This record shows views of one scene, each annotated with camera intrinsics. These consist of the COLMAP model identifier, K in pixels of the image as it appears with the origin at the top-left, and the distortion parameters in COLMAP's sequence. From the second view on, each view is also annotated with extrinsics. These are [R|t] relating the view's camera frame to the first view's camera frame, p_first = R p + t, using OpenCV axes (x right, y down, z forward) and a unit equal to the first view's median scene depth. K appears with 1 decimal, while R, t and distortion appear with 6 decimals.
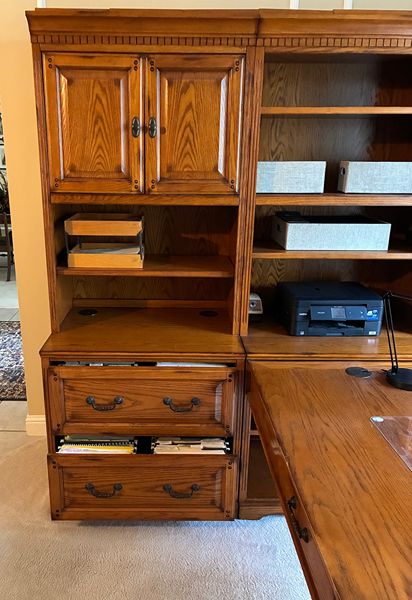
lens RADIAL K [[417.5, 0, 204.6], [0, 417.5, 273.7], [0, 0, 1]] dist [0.007994, -0.001440]
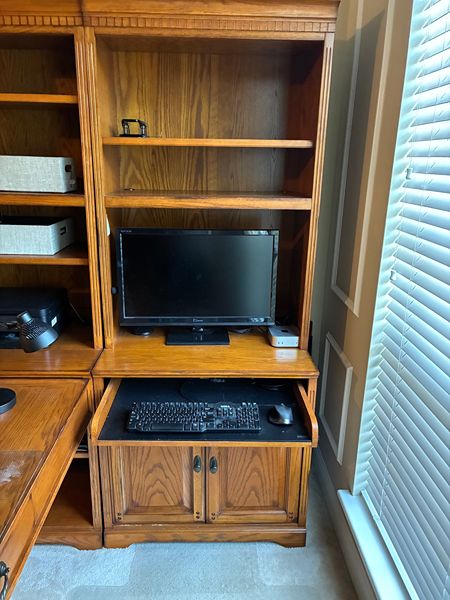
lens RADIAL K [[458.7, 0, 225.0], [0, 458.7, 300.0], [0, 0, 1]] dist [0.004422, -0.001673]
pose [[0.999677, 0.014007, 0.021214, 0.846610], [-0.014736, 0.999292, 0.034614, 0.000868], [-0.020714, -0.034915, 0.999176, -0.006353]]
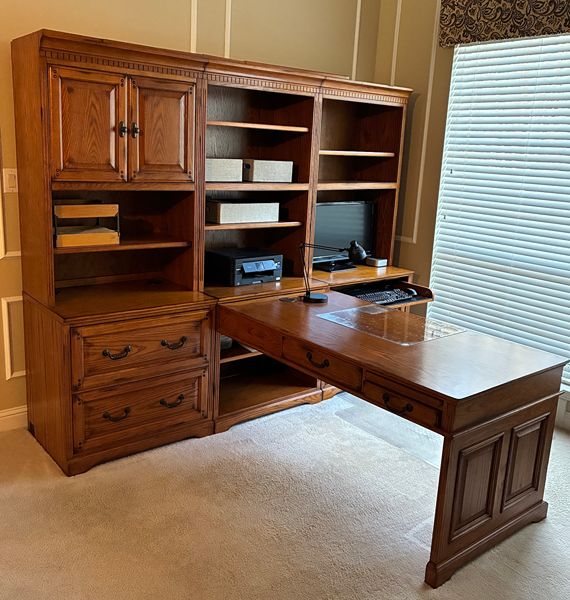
lens RADIAL K [[623.2, 0, 285.0], [0, 623.2, 300.0], [0, 0, 1]] dist [-0.002209, 0.006520]
pose [[0.780559, -0.114940, 0.614424, -0.966382], [0.116450, 0.992480, 0.037725, 0.145200], [-0.614139, 0.042103, 0.788074, -0.749883]]
